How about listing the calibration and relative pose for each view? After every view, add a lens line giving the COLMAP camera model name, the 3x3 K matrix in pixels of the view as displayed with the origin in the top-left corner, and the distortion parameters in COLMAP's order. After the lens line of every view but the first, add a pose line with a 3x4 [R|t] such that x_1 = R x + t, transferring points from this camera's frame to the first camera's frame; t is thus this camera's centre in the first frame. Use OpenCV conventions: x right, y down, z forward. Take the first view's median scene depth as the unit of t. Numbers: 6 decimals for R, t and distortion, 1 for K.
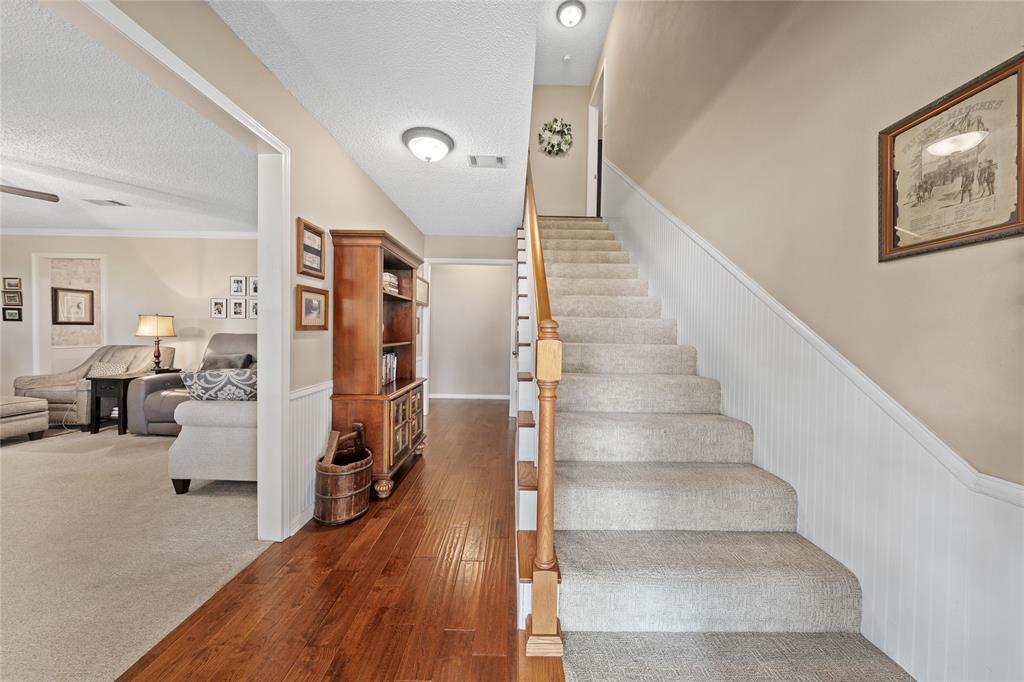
lens RADIAL K [[342.8, 0, 513.2], [0, 342.8, 333.8], [0, 0, 1]] dist [-0.000827, -0.000086]
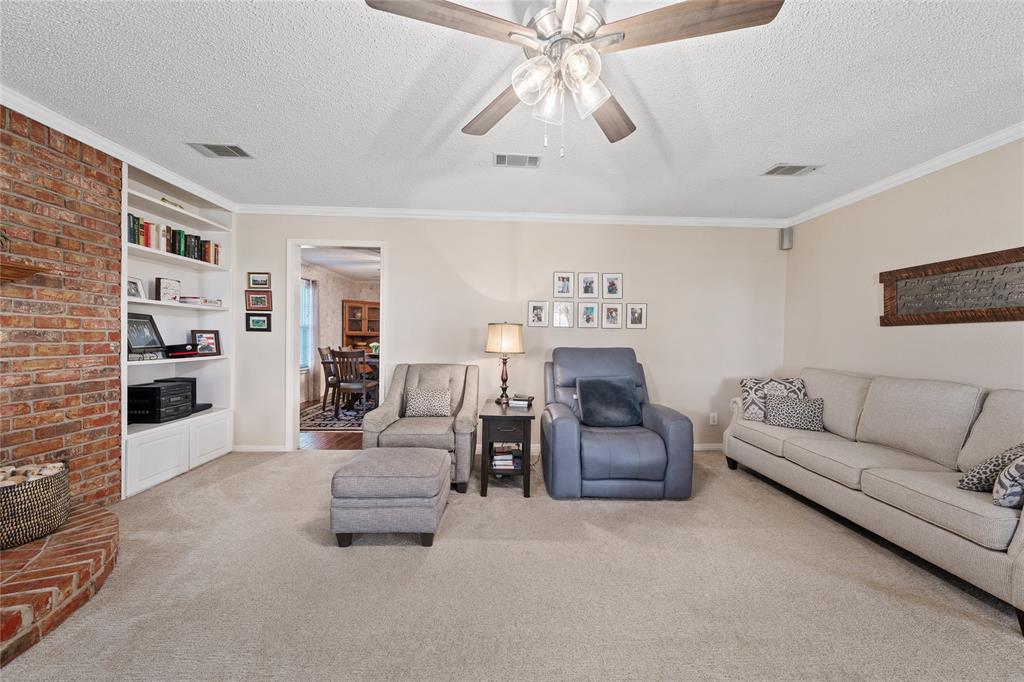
lens RADIAL K [[349.4, 0, 513.1], [0, 349.4, 338.3], [0, 0, 1]] dist [-0.001054, -0.000152]
pose [[0.999224, -0.002432, 0.039302, -0.949029], [0.002448, 0.999997, -0.000366, -0.020813], [-0.039301, 0.000462, 0.999227, 0.230937]]
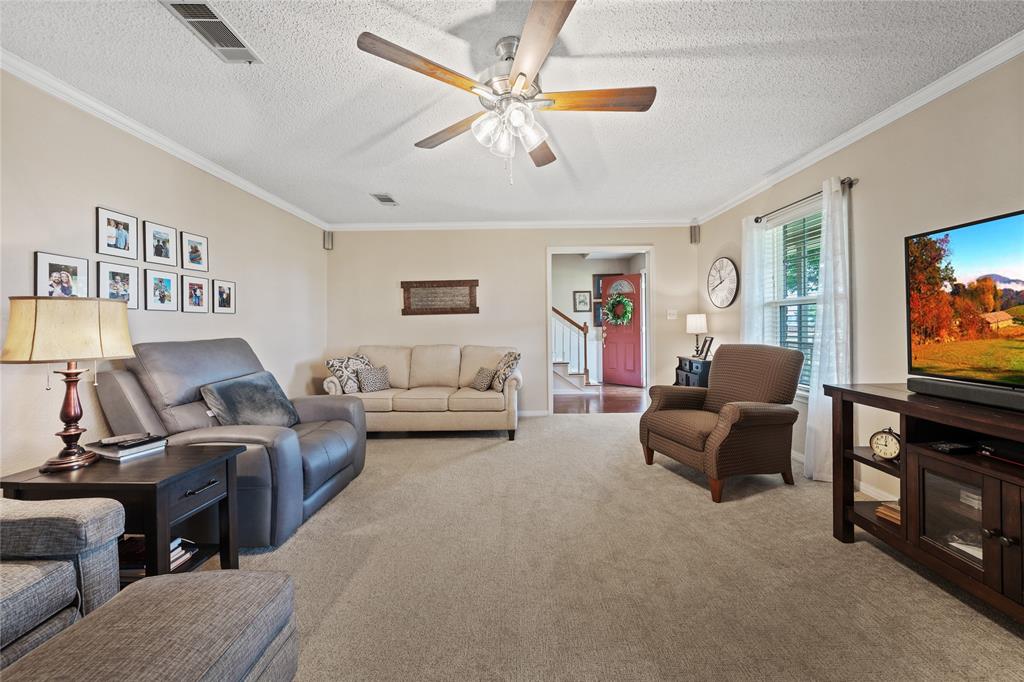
lens RADIAL K [[356.4, 0, 515.8], [0, 356.4, 323.4], [0, 0, 1]] dist [-0.000158, -0.000024]
pose [[-0.008957, -0.011435, 0.999895, -1.266363], [0.012535, 0.999855, 0.011547, -0.025615], [-0.999881, 0.012638, -0.008812, 0.501286]]
